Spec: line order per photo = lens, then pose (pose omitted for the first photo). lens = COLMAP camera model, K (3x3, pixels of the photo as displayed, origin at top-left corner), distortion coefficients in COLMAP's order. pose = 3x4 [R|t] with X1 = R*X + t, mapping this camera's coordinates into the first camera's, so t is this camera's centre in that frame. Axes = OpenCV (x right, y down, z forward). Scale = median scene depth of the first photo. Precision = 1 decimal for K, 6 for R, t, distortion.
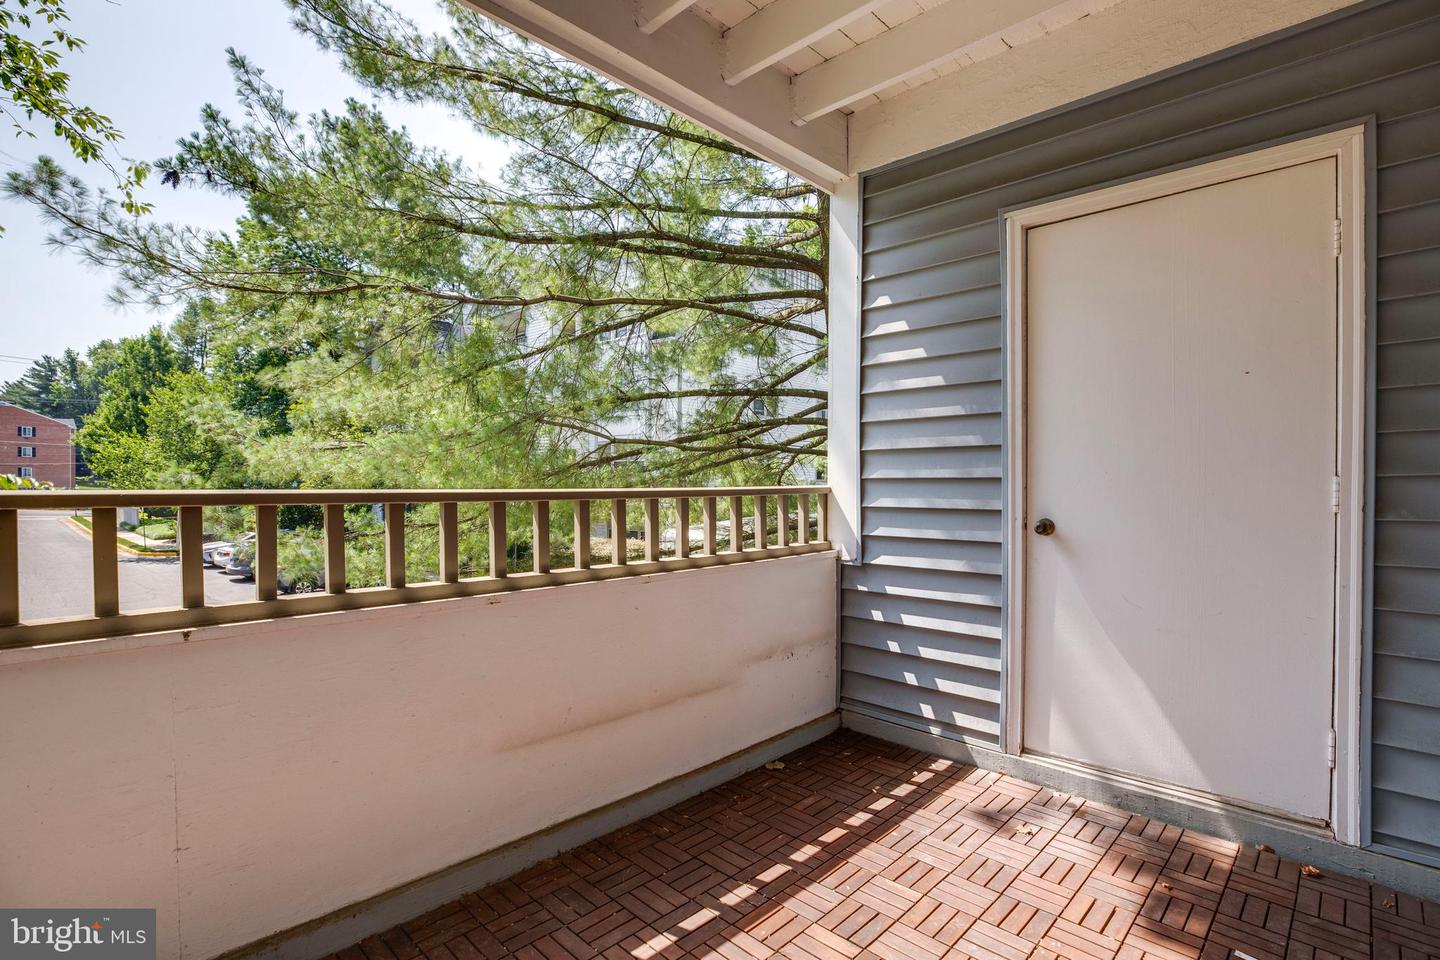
lens RADIAL K [[670.6, 0, 735.8], [0, 670.6, 496.4], [0, 0, 1]] dist [-0.032557, 0.001293]
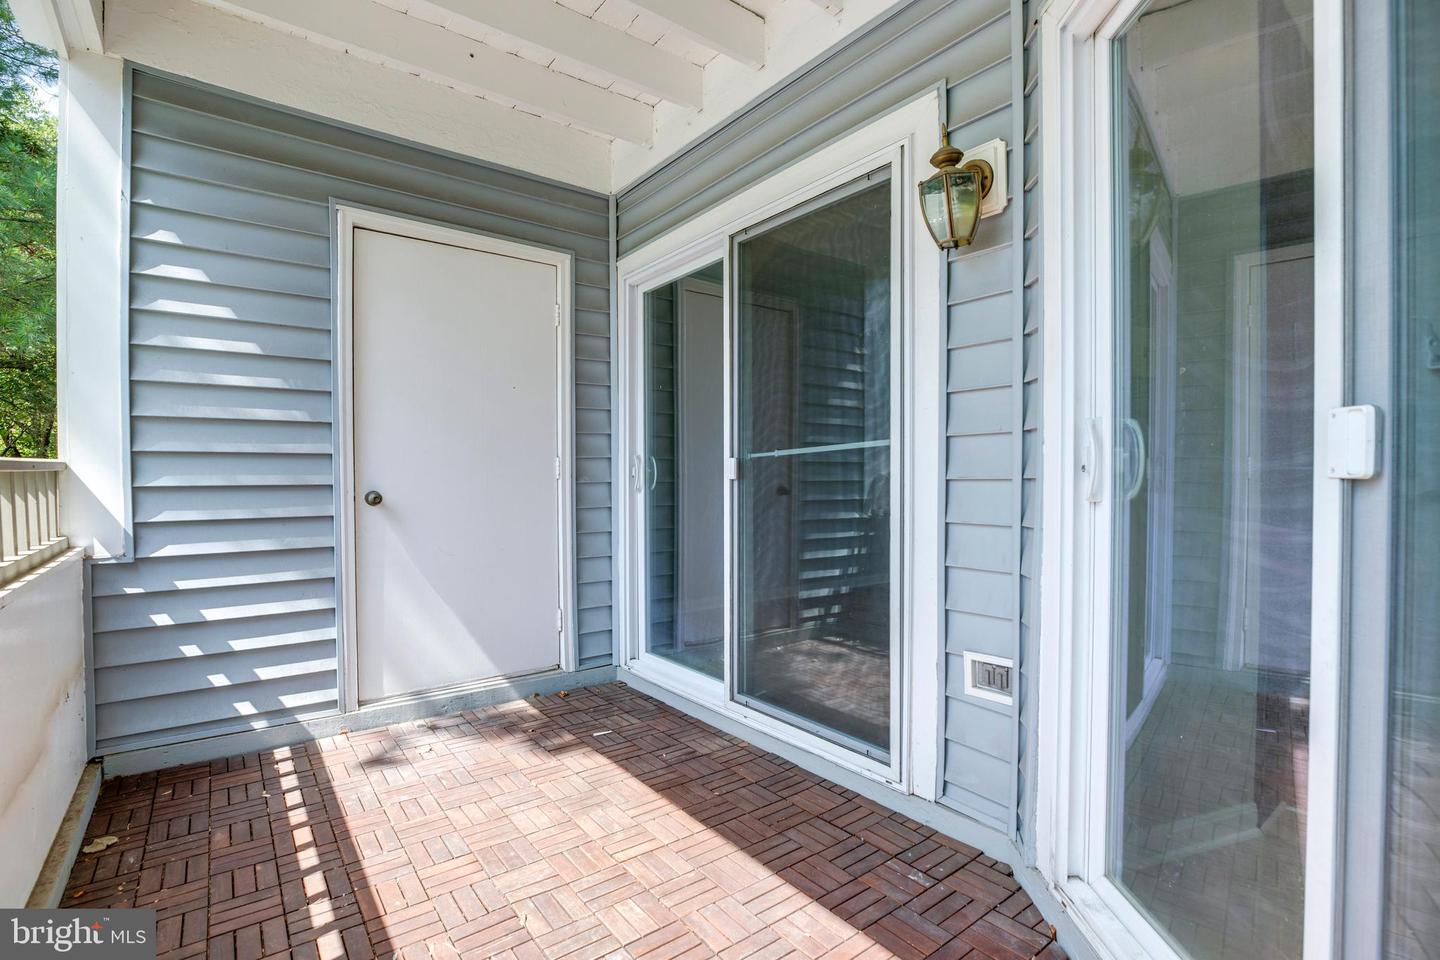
lens RADIAL K [[678.3, 0, 728.1], [0, 678.3, 482.7], [0, 0, 1]] dist [-0.033577, 0.001496]
pose [[0.160733, -0.015211, 0.986881, -0.547791], [0.015683, 0.999794, 0.012855, 0.013569], [-0.986873, 0.013411, 0.160938, 0.216802]]
